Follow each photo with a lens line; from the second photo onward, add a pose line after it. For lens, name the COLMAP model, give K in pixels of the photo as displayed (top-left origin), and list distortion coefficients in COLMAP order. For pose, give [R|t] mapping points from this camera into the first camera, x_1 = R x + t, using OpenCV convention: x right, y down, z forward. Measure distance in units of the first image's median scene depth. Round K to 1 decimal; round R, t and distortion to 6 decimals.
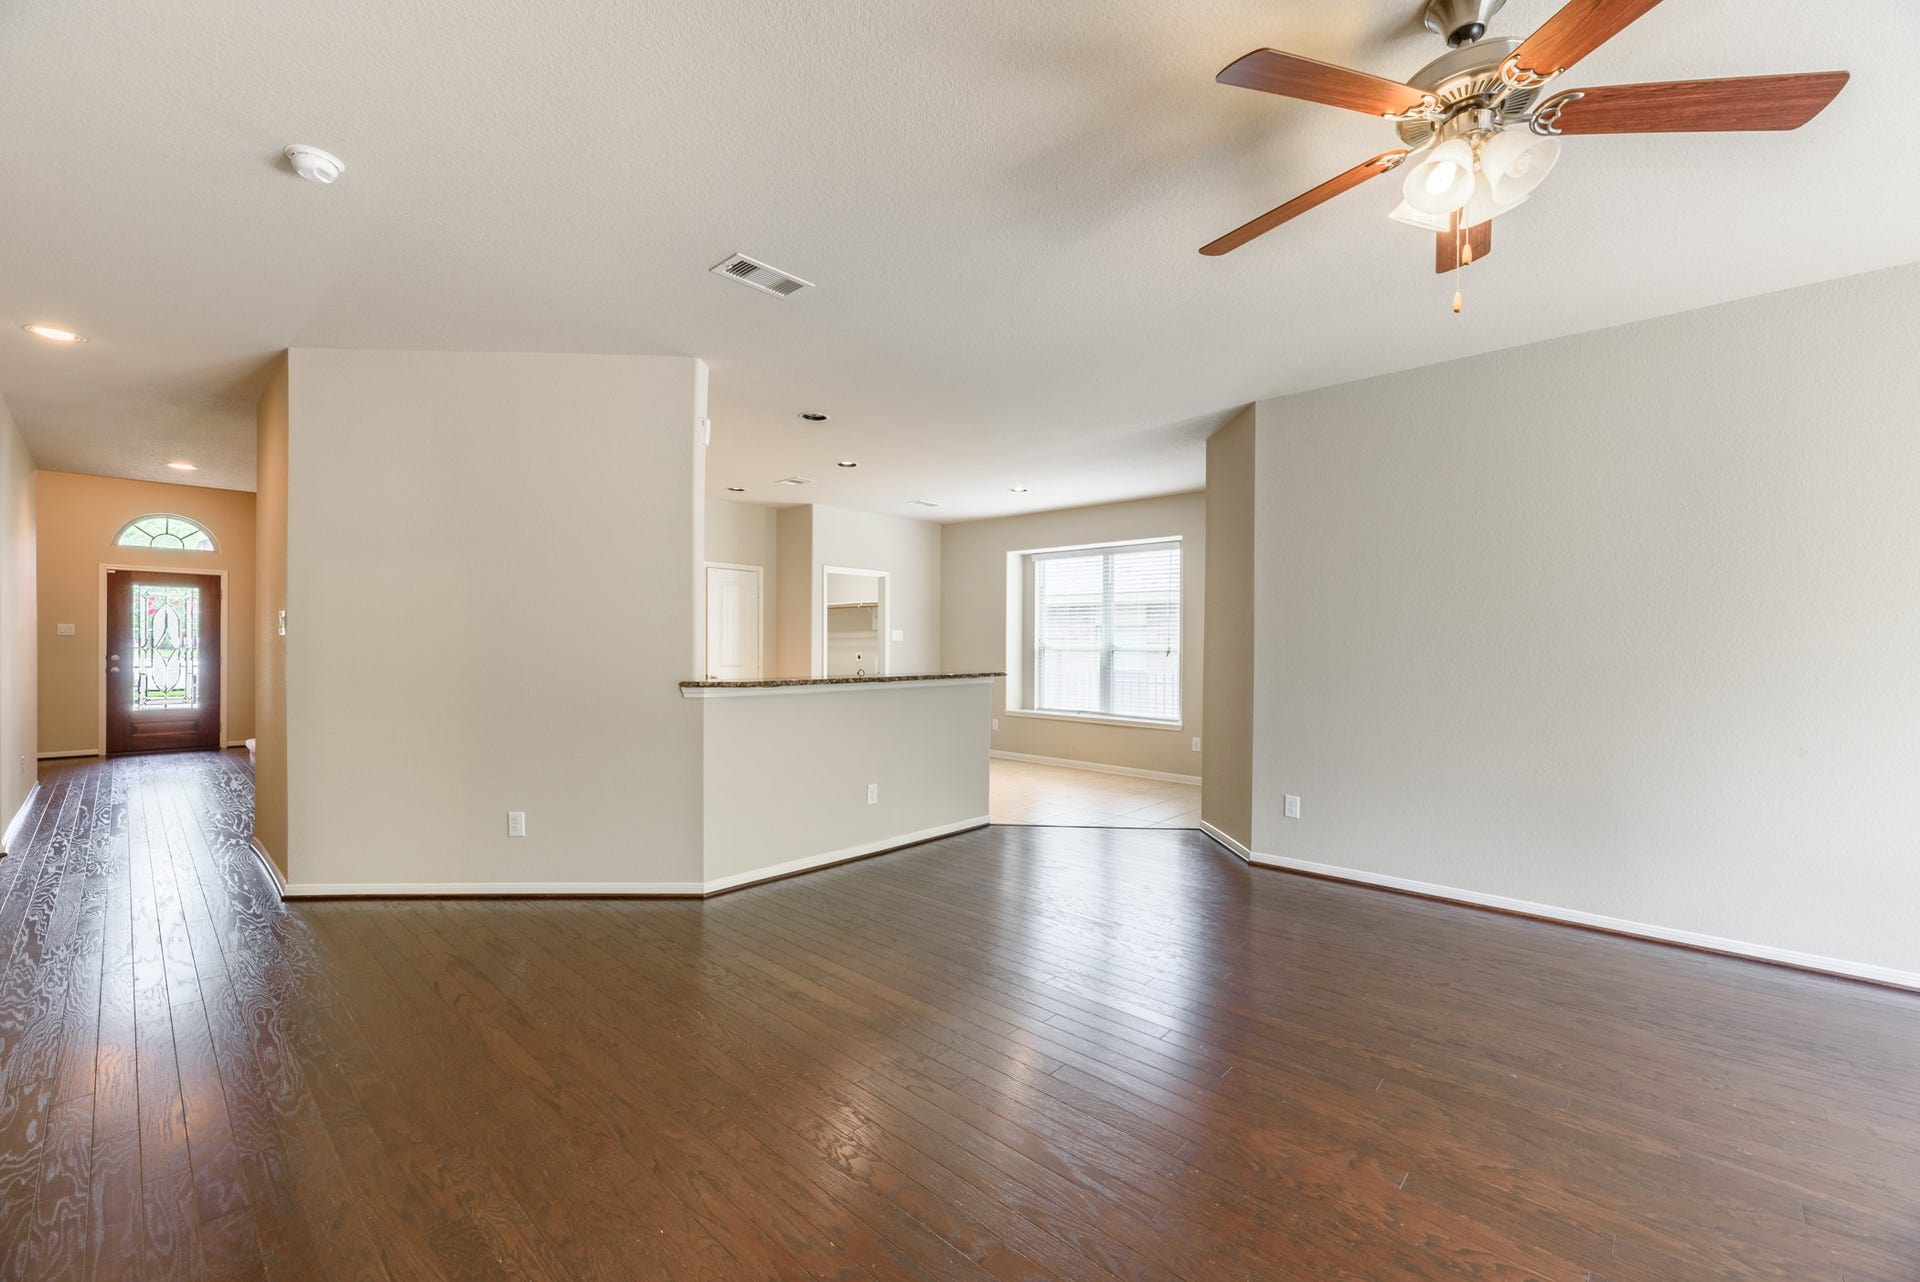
lens RADIAL K [[768.2, 0, 962.2], [0, 768.2, 649.4], [0, 0, 1]] dist [-0.001122, 0.000446]
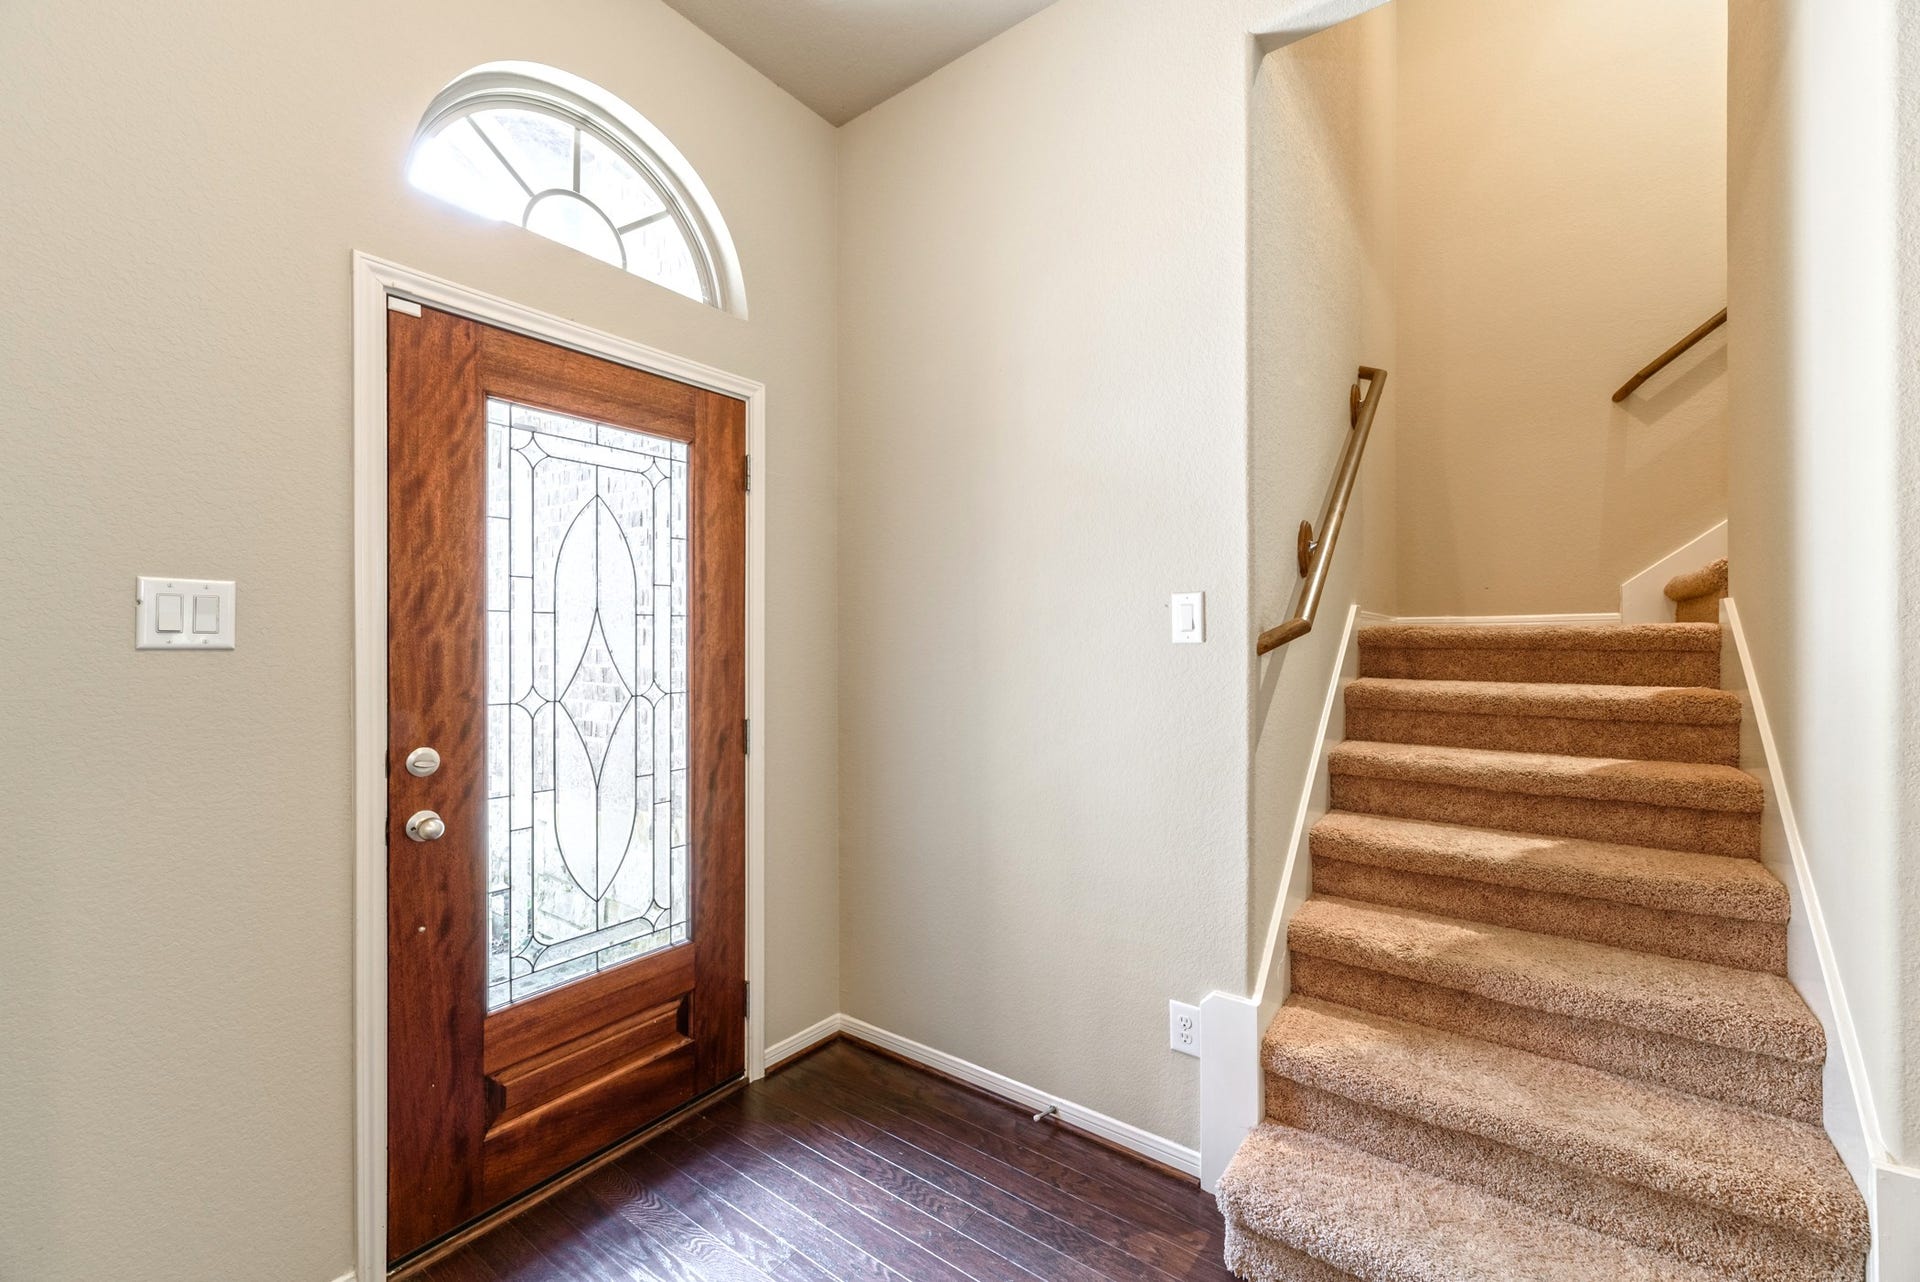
lens RADIAL K [[768.2, 0, 965.3], [0, 768.2, 640.2], [0, 0, 1]] dist [-0.001122, 0.000446]
pose [[0.993603, -0.003970, 0.112861, -0.950242], [0.003683, 0.999989, 0.002749, -0.017794], [-0.112871, -0.002316, 0.993607, 0.762199]]
